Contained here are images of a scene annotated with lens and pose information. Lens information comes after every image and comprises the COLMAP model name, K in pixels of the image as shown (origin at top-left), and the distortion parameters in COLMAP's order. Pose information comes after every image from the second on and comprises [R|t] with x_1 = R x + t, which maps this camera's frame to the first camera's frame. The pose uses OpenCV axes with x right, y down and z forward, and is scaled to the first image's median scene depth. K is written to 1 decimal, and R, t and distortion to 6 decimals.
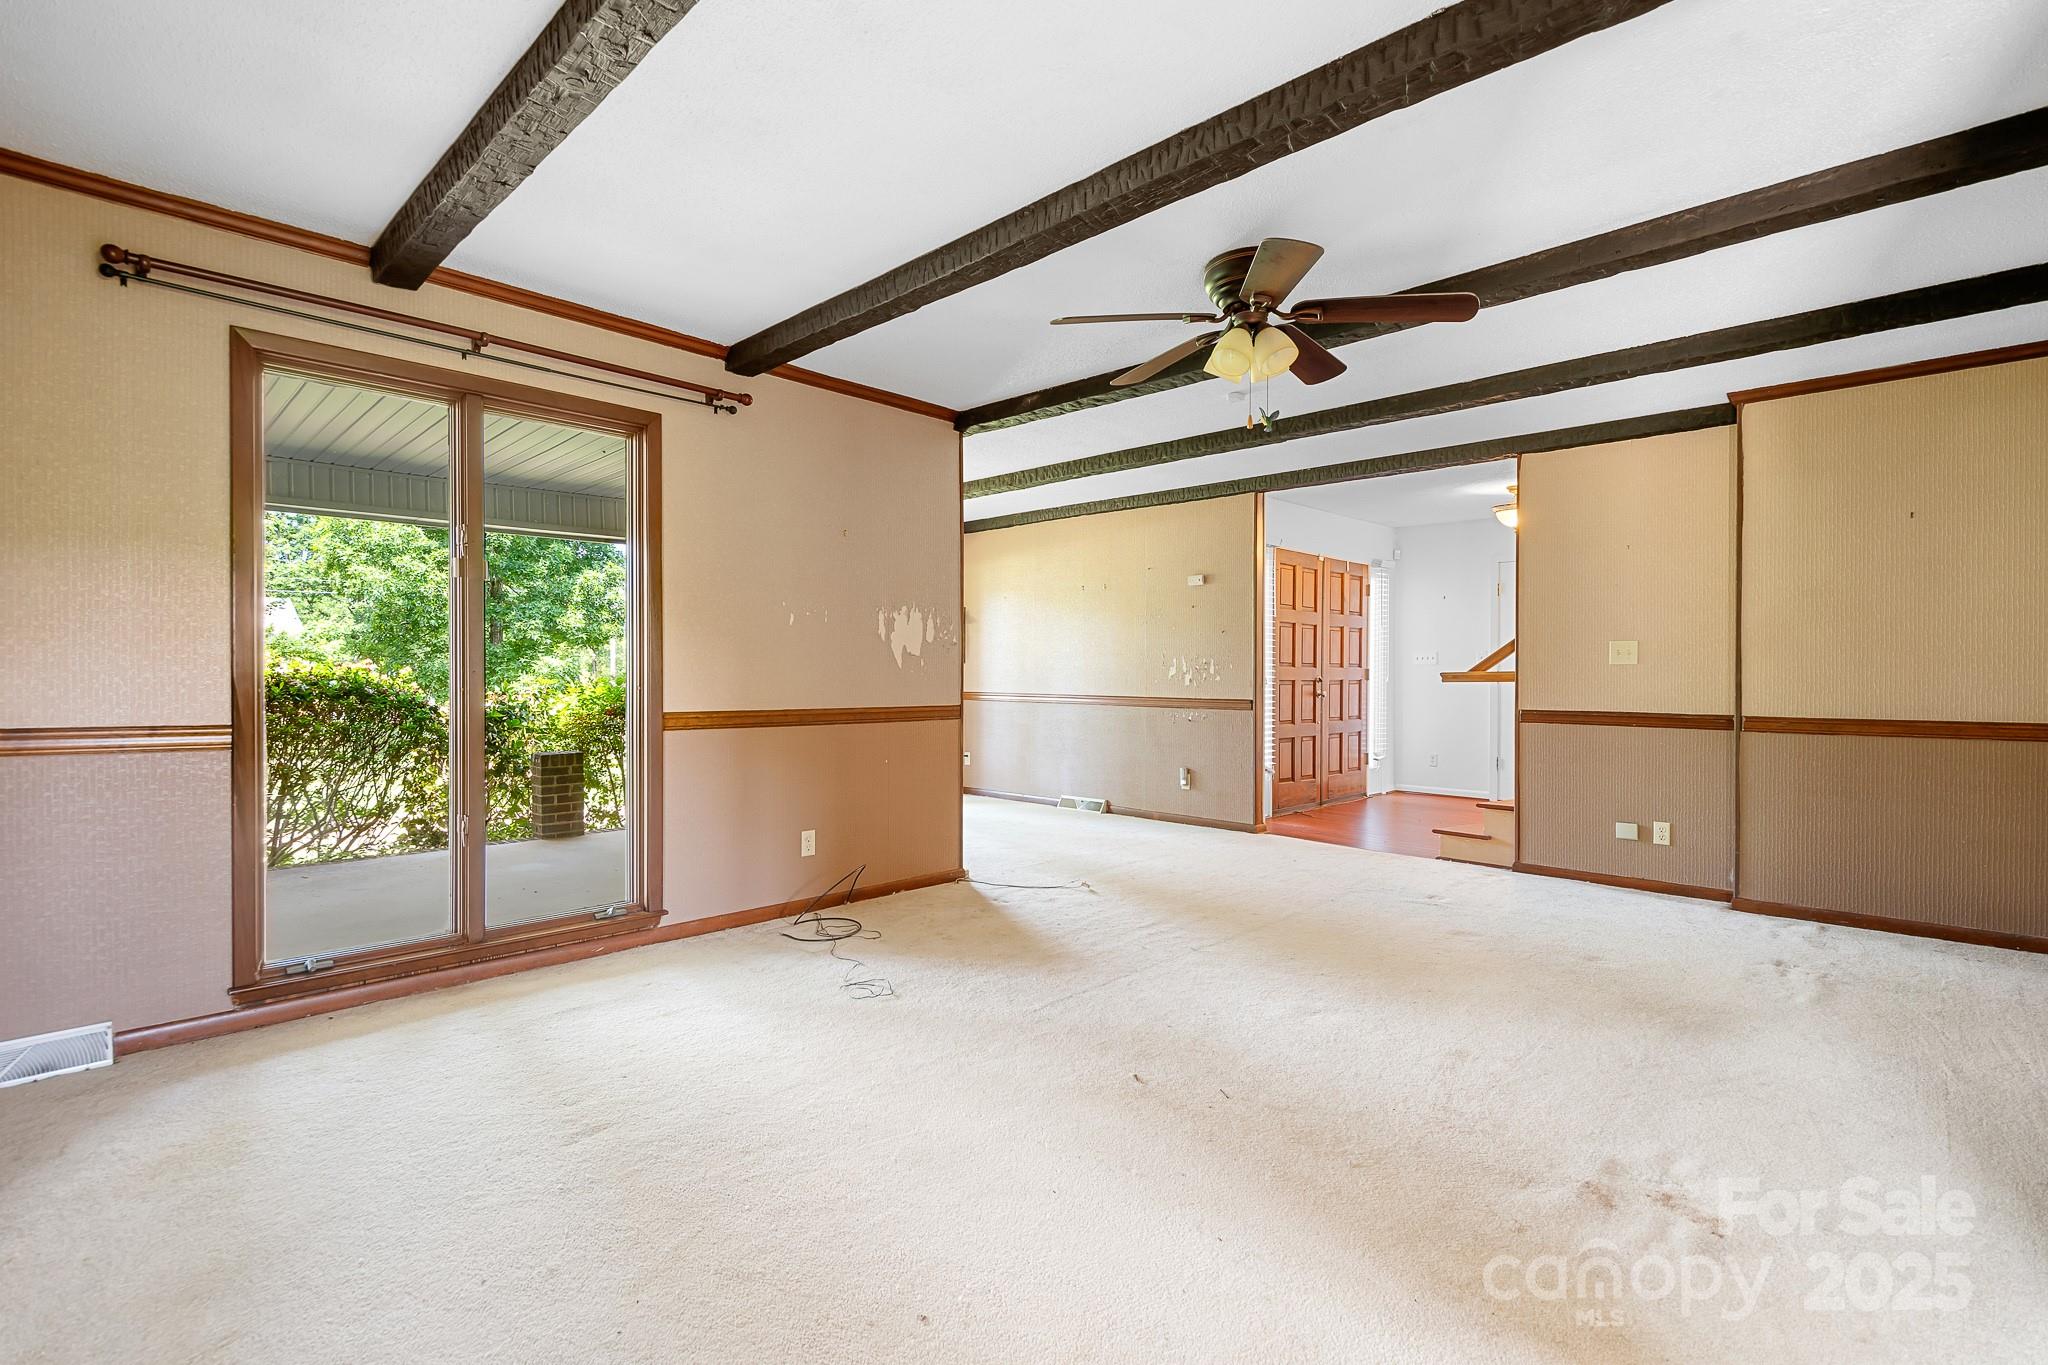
lens RADIAL K [[939.4, 0, 1023.6], [0, 939.4, 682.3], [0, 0, 1]] dist [0.012208, -0.005012]
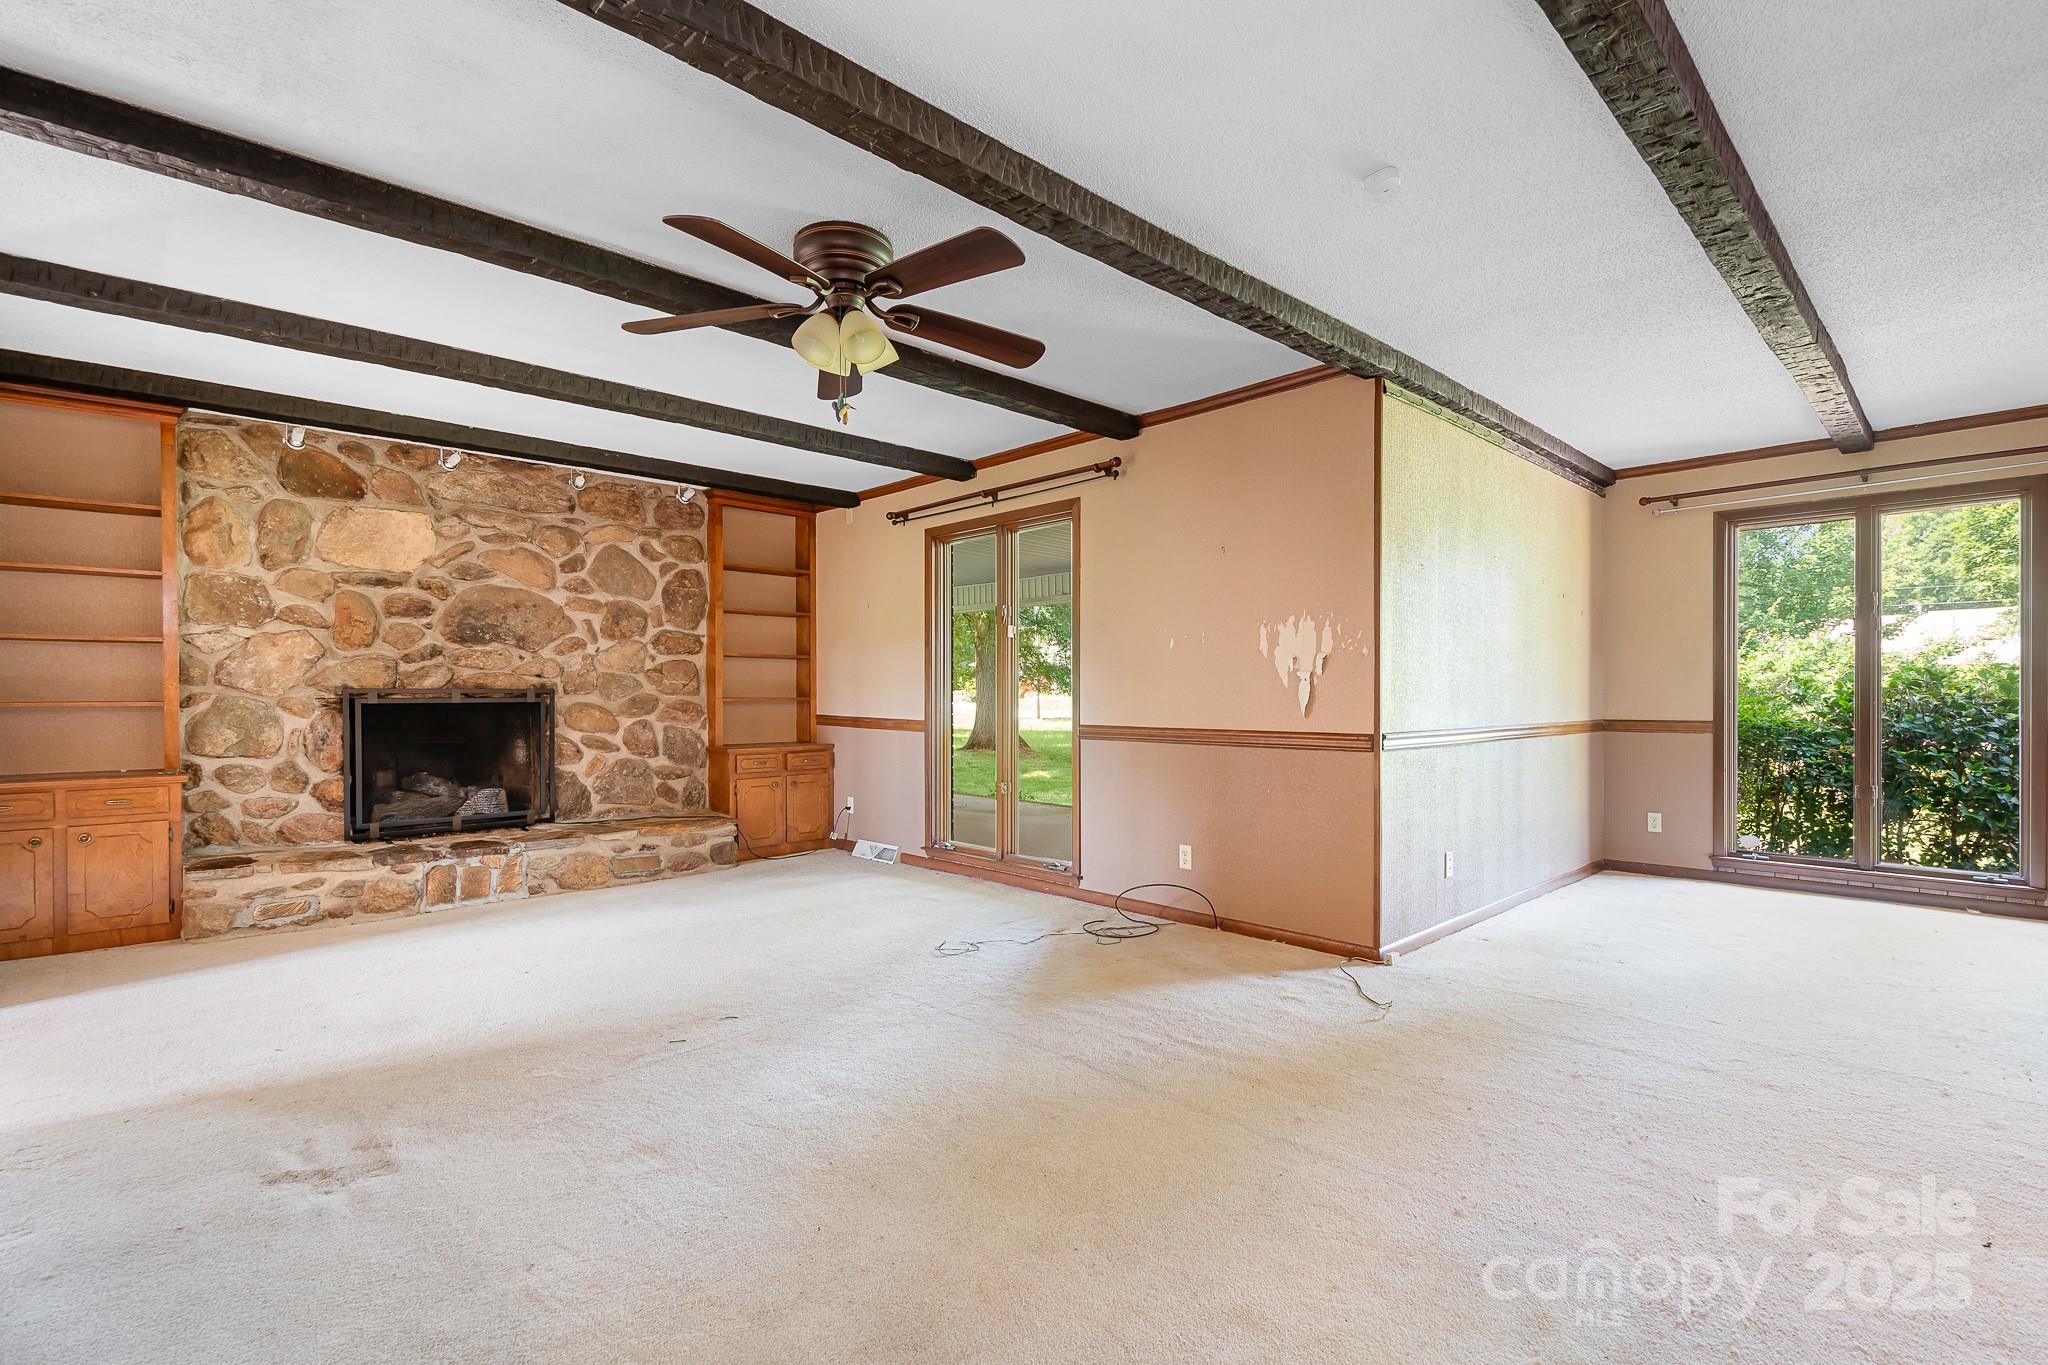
lens RADIAL K [[939.4, 0, 1041.4], [0, 939.4, 706.2], [0, 0, 1]] dist [0.012208, -0.005012]
pose [[-0.023244, 0.009890, -0.999681, 0.819500], [-0.005685, 0.999934, 0.010025, -0.005574], [0.999714, 0.005917, -0.023186, 0.866064]]
